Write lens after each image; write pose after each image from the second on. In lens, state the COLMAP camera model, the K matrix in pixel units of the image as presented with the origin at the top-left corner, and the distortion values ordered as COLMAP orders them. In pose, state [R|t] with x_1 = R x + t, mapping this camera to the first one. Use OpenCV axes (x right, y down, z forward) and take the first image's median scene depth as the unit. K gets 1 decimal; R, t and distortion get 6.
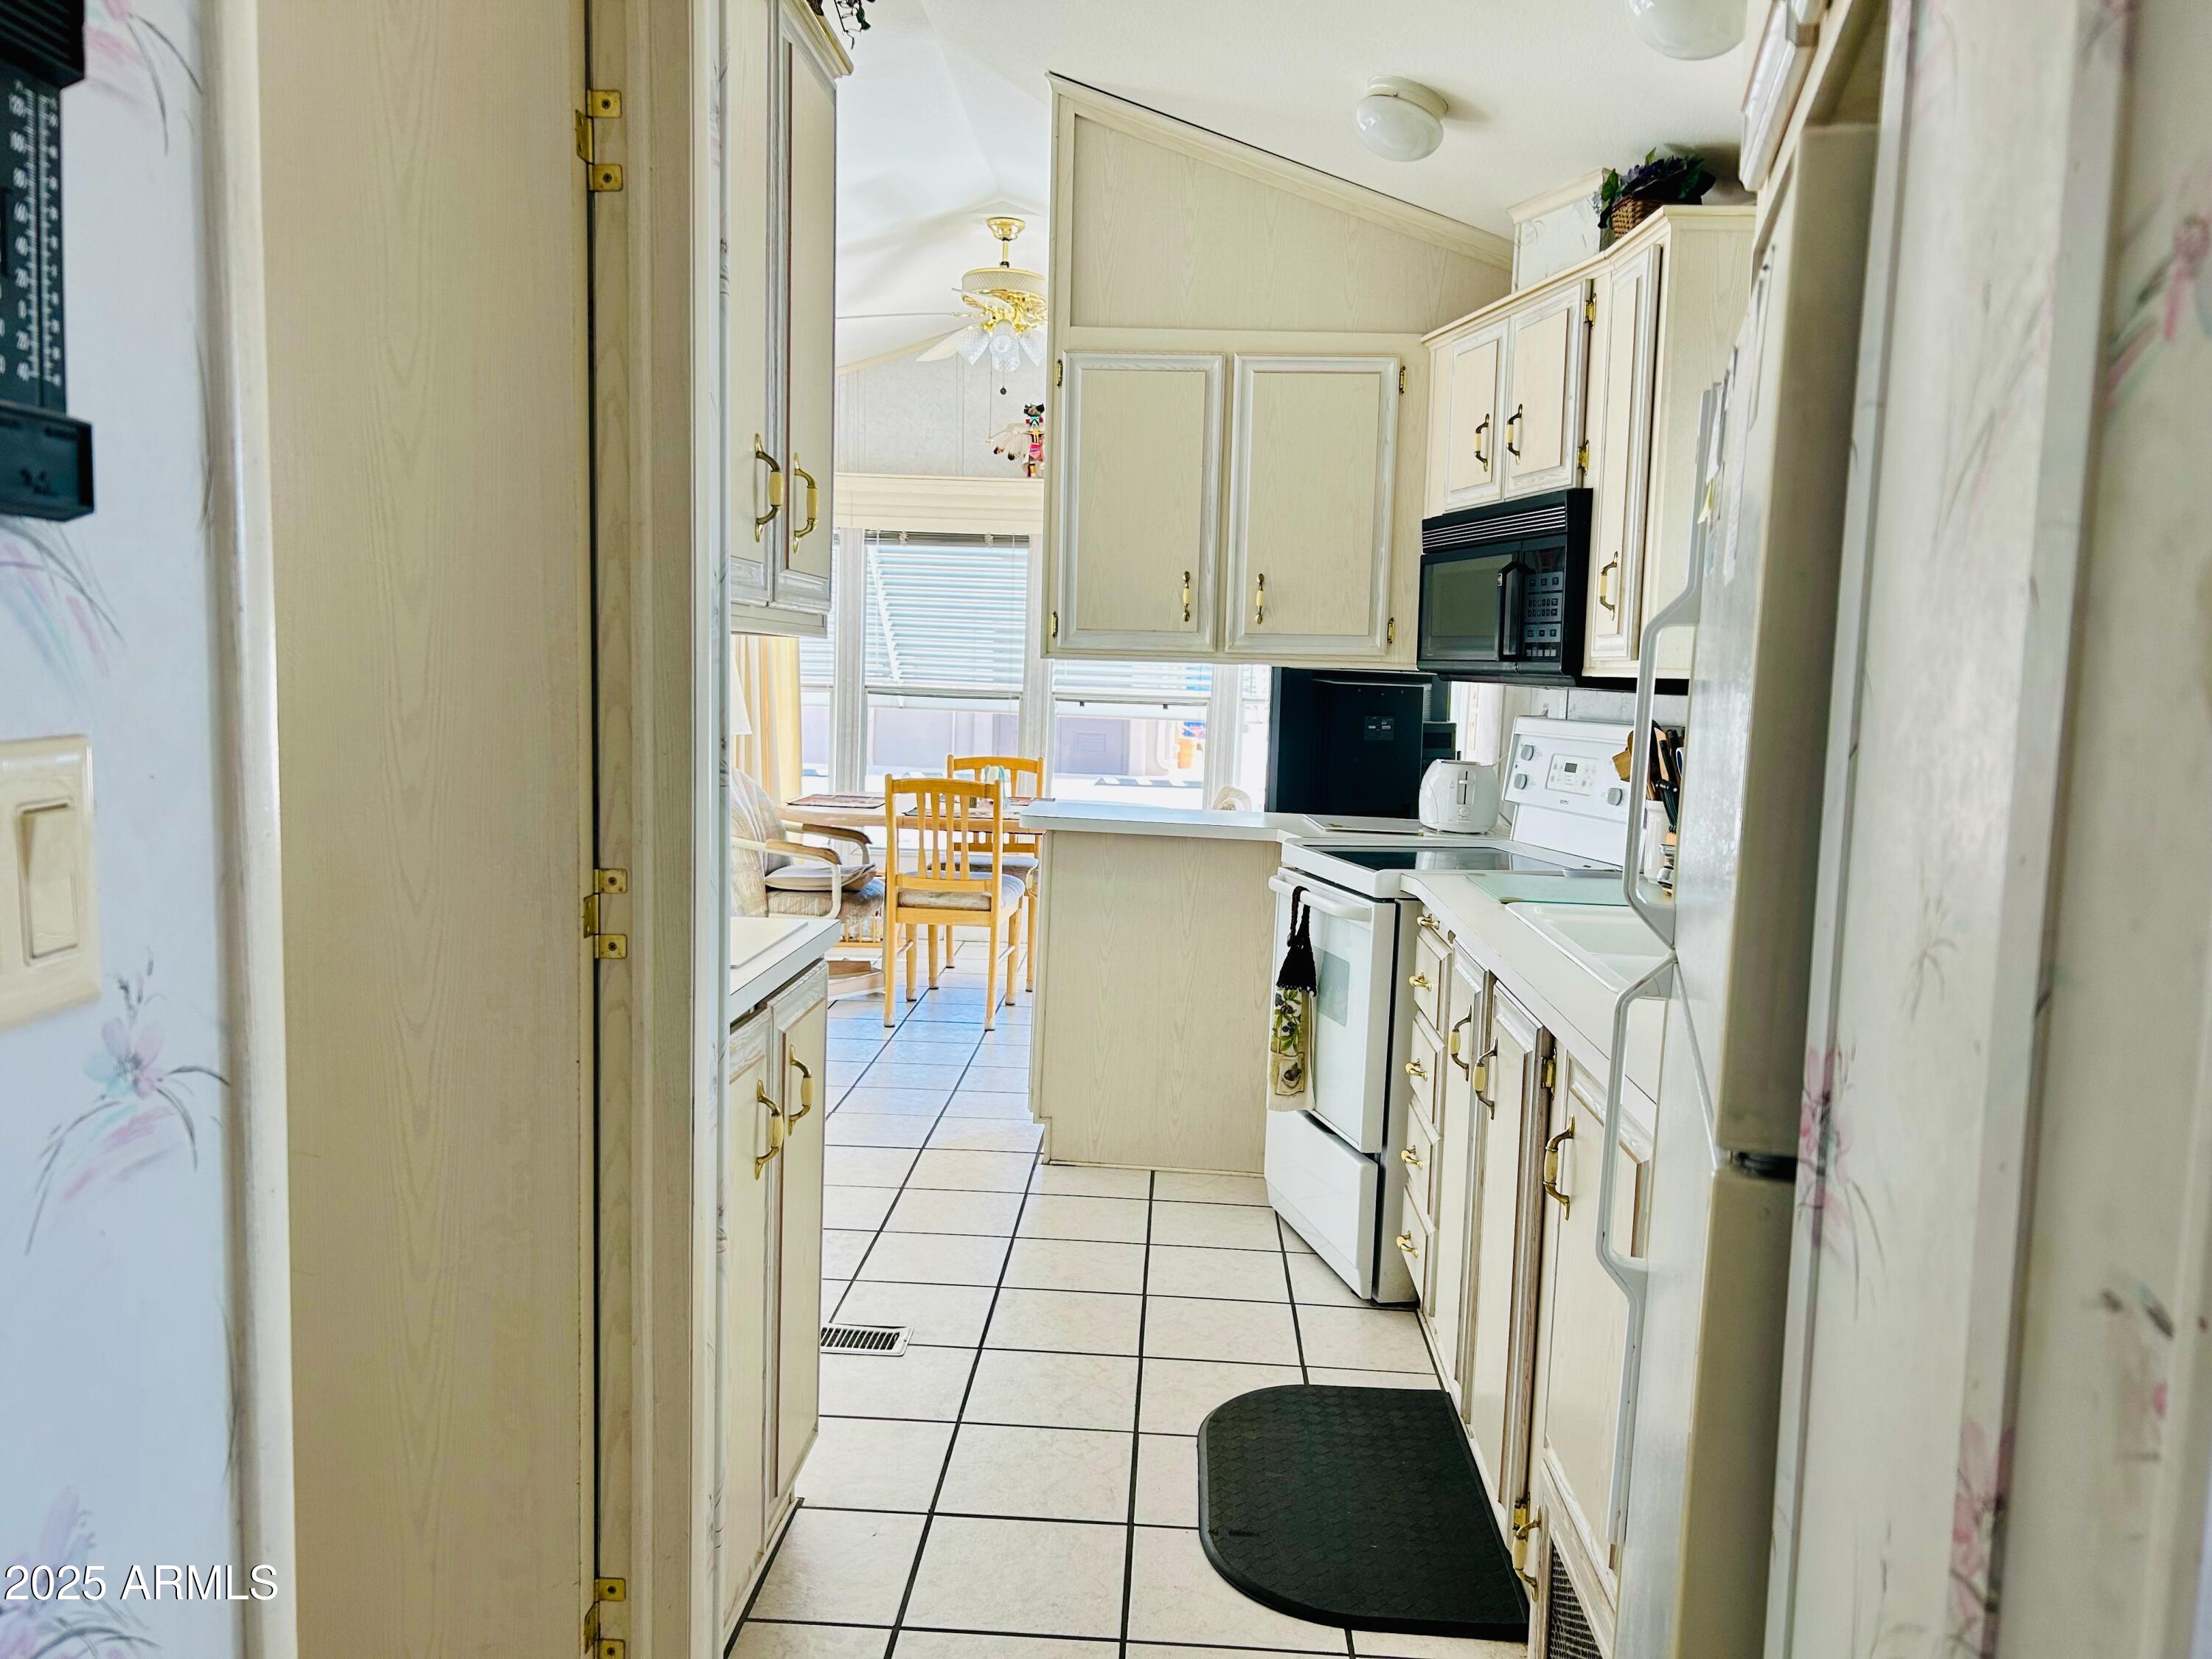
lens RADIAL K [[1690.2, 0, 1108.9], [0, 1690.2, 845.7], [0, 0, 1]] dist [0.048545, -0.062994]
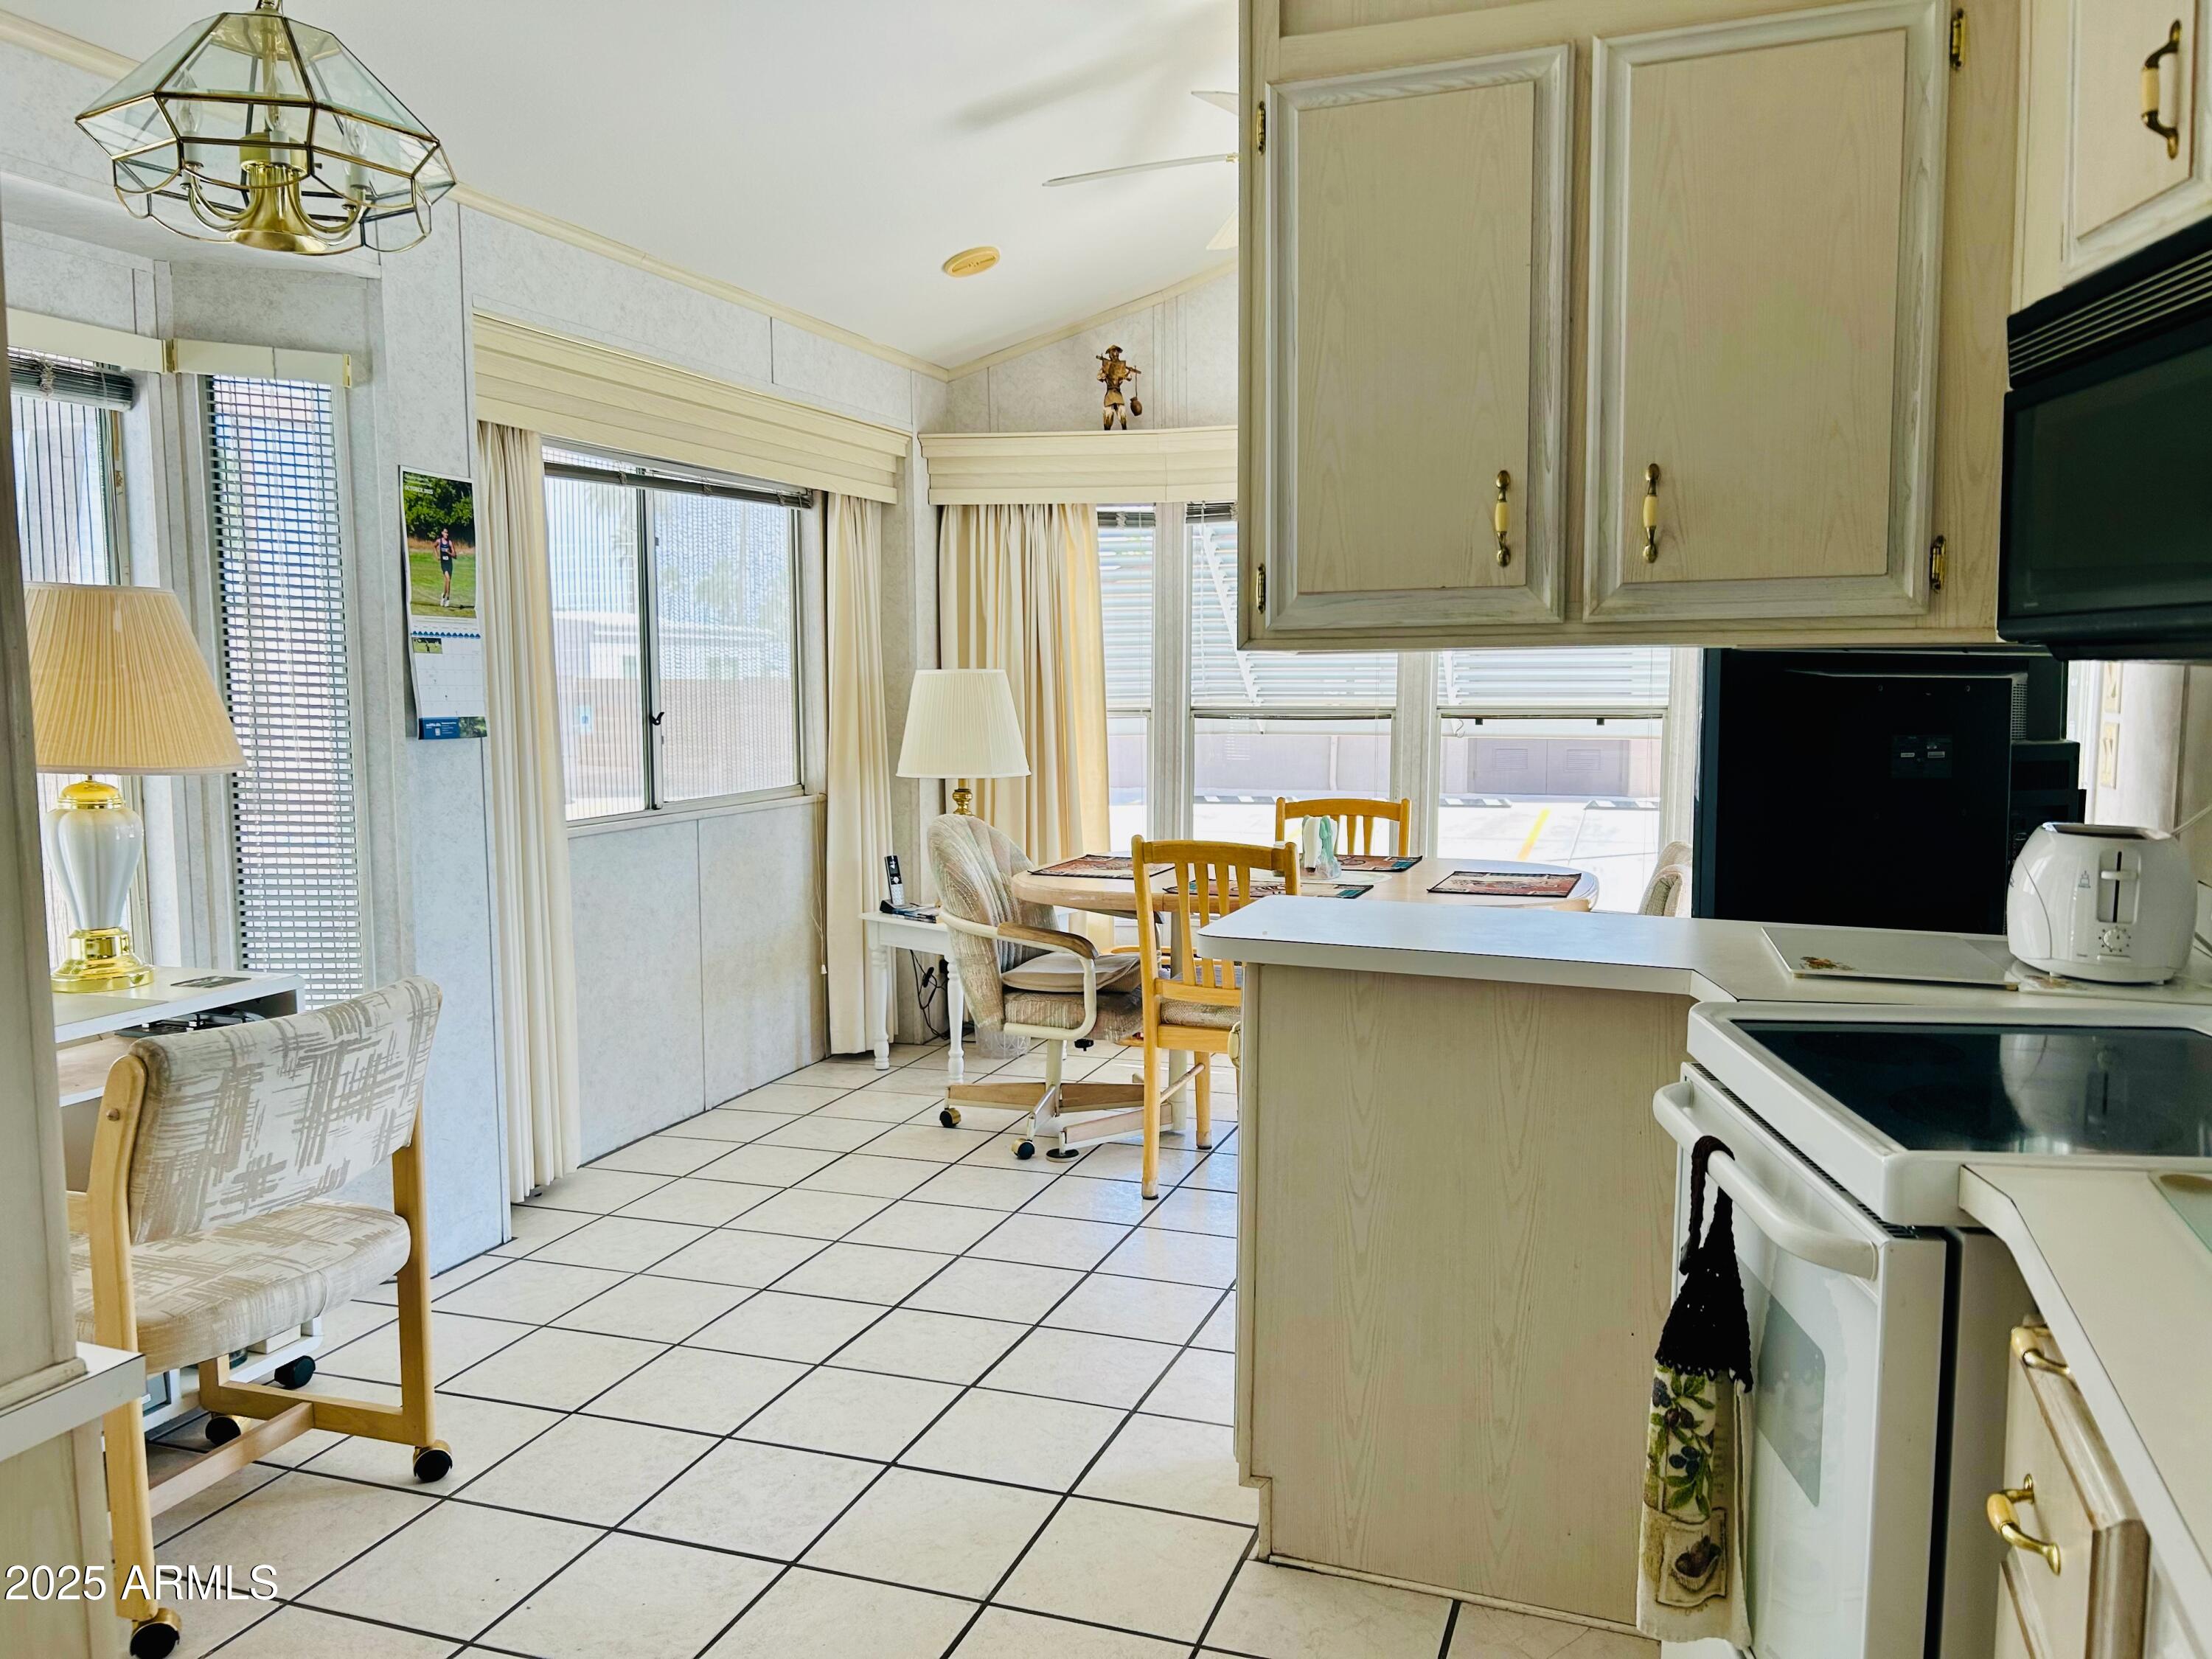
lens RADIAL K [[1668.1, 0, 1106.0], [0, 1668.1, 829.5], [0, 0, 1]] dist [0.011197, -0.020267]
pose [[0.952366, -0.007444, -0.304868, 0.085178], [0.001784, 0.999821, -0.018838, -0.042164], [0.304953, 0.017397, 0.952208, 0.475252]]
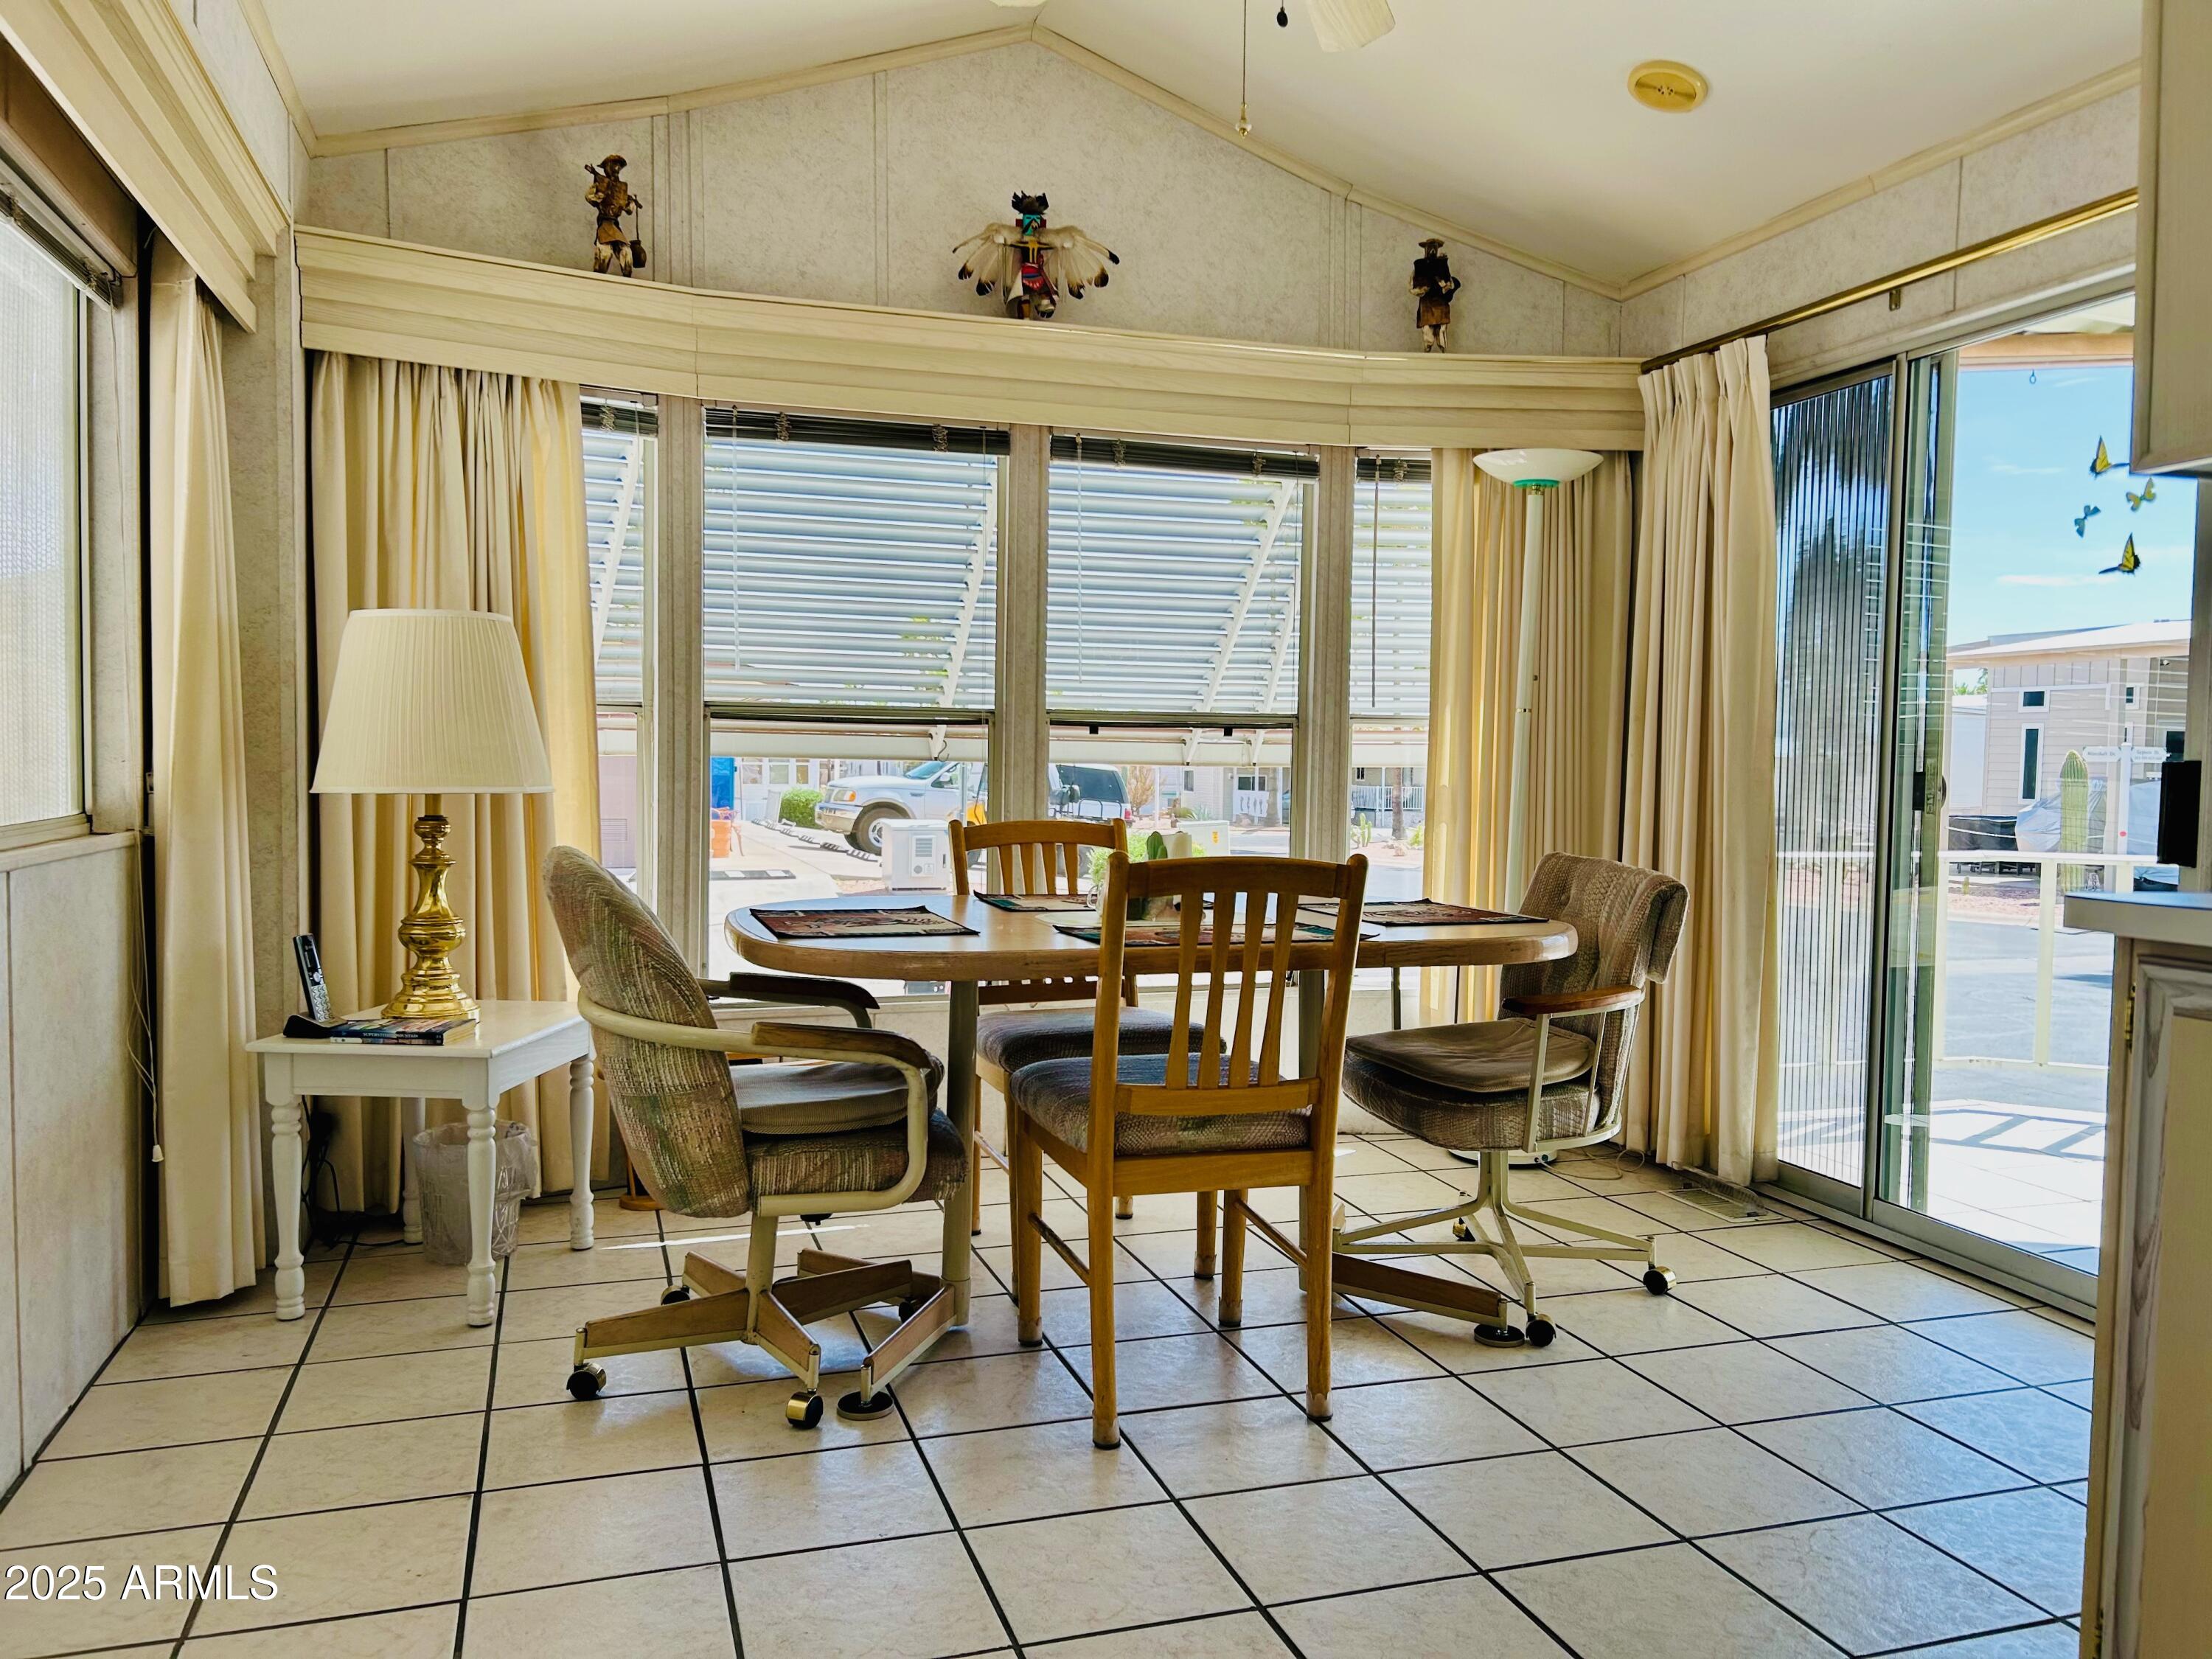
lens RADIAL K [[1645.8, 0, 1106.0], [0, 1645.8, 829.5], [0, 0, 1]] dist [-0.006784, -0.051904]
pose [[0.917172, -0.029915, 0.397367, -0.402346], [0.054113, 0.997291, -0.049822, -0.037673], [-0.394801, 0.067198, 0.916306, 0.839946]]
